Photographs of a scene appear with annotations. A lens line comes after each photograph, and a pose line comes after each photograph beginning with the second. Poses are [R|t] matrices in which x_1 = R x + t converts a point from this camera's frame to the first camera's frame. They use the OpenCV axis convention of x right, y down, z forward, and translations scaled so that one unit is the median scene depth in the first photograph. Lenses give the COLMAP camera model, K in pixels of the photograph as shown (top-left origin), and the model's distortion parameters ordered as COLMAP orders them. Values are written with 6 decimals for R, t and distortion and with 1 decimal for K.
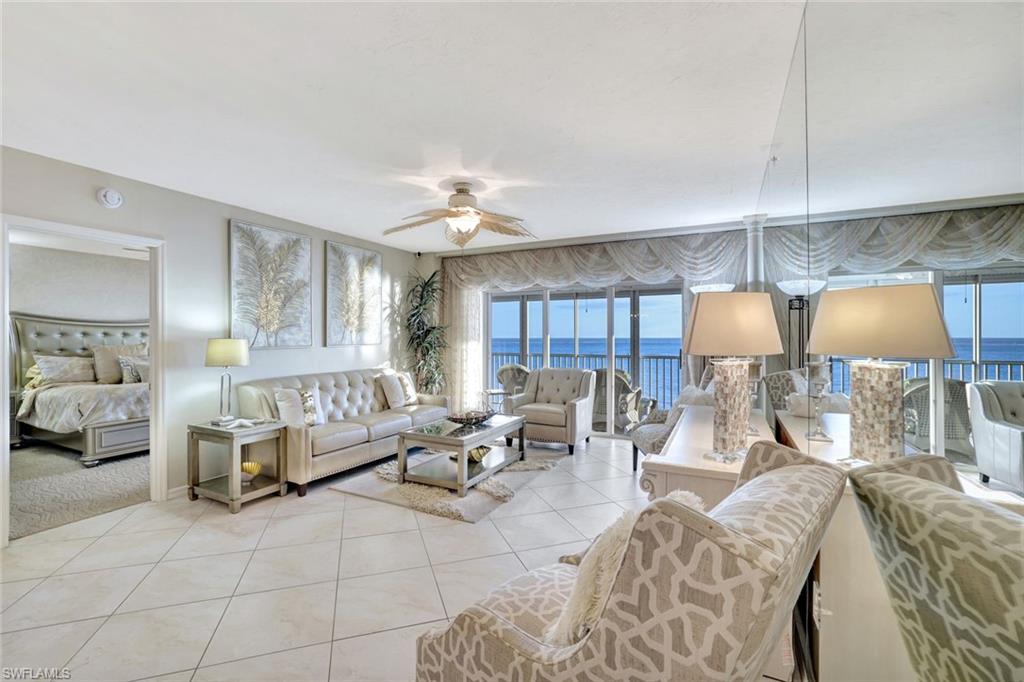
lens RADIAL K [[445.8, 0, 504.4], [0, 445.8, 336.4], [0, 0, 1]] dist [-0.033608, 0.008069]
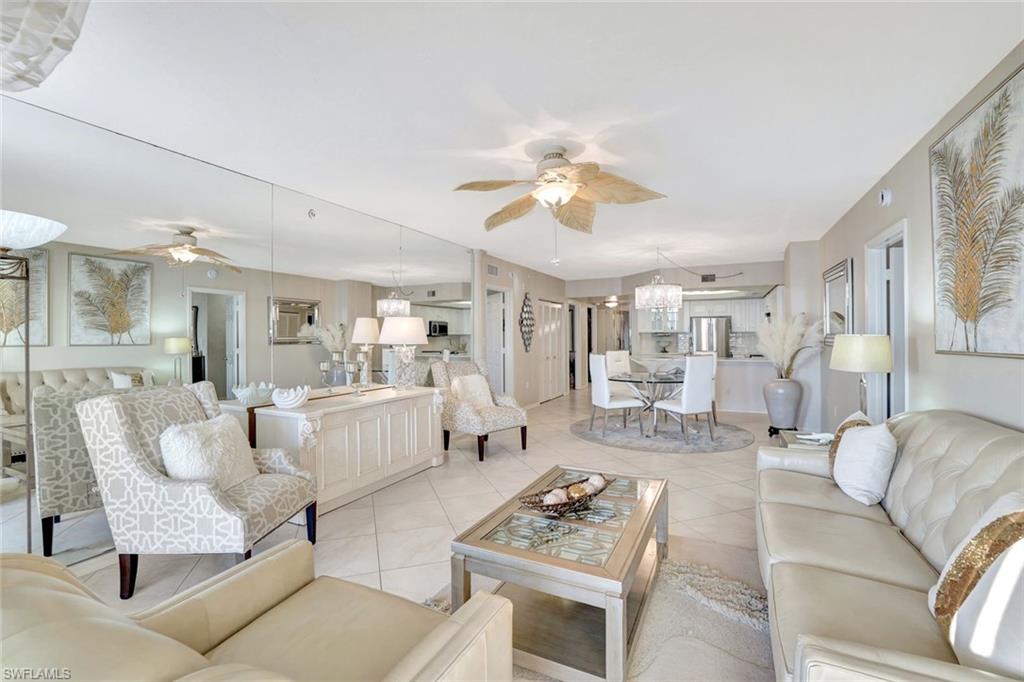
lens RADIAL K [[445.8, 0, 502.9], [0, 445.8, 335.5], [0, 0, 1]] dist [-0.033608, 0.008069]
pose [[-0.999959, 0.008488, -0.003243, 0.004024], [0.008487, 0.999964, 0.000481, 0.000564], [0.003247, 0.000453, -0.999995, 1.225662]]
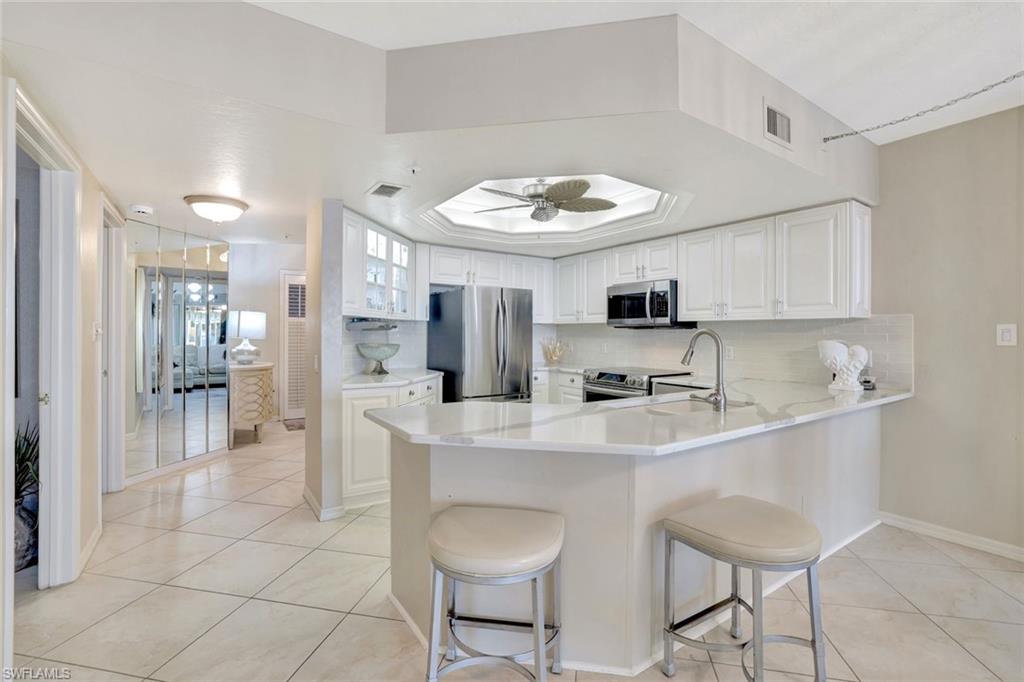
lens RADIAL K [[445.8, 0, 503.1], [0, 445.8, 334.8], [0, 0, 1]] dist [-0.033608, 0.008069]
pose [[-0.489829, 0.001008, -0.871818, -0.199006], [-0.005621, 0.999975, 0.004315, 0.015657], [0.871800, 0.007014, -0.489811, -0.268243]]
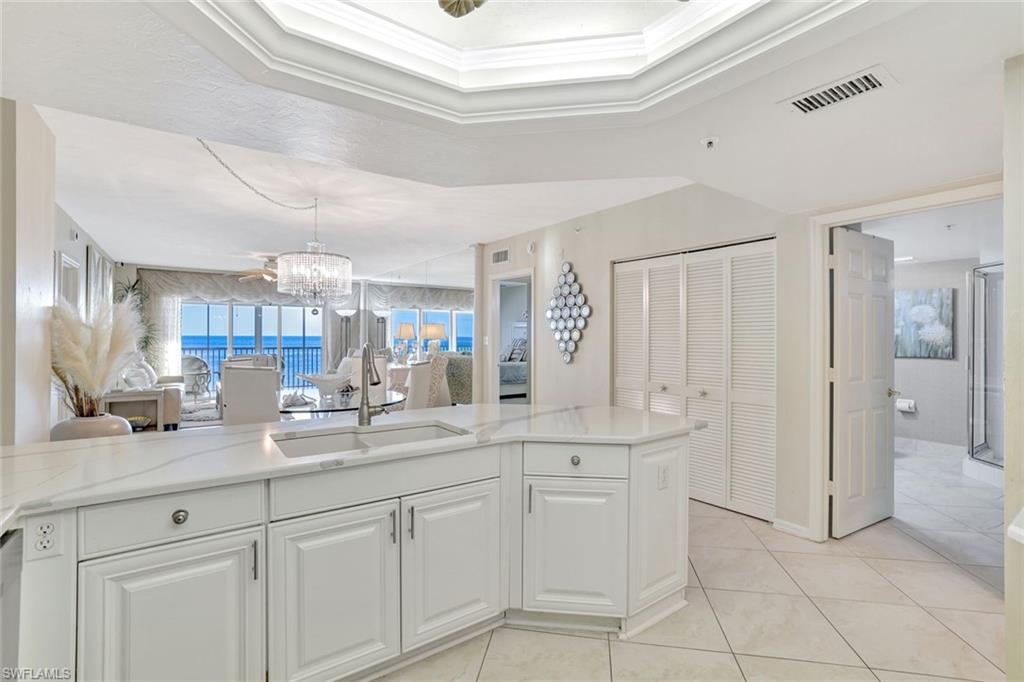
lens RADIAL K [[460.5, 0, 499.2], [0, 460.5, 329.8], [0, 0, 1]] dist [-0.003694, 0.000050]
pose [[0.487025, 0.015869, 0.873244, -0.931966], [-0.006075, 0.999872, -0.014782, 0.004993], [-0.873367, 0.001895, 0.487059, -0.586979]]
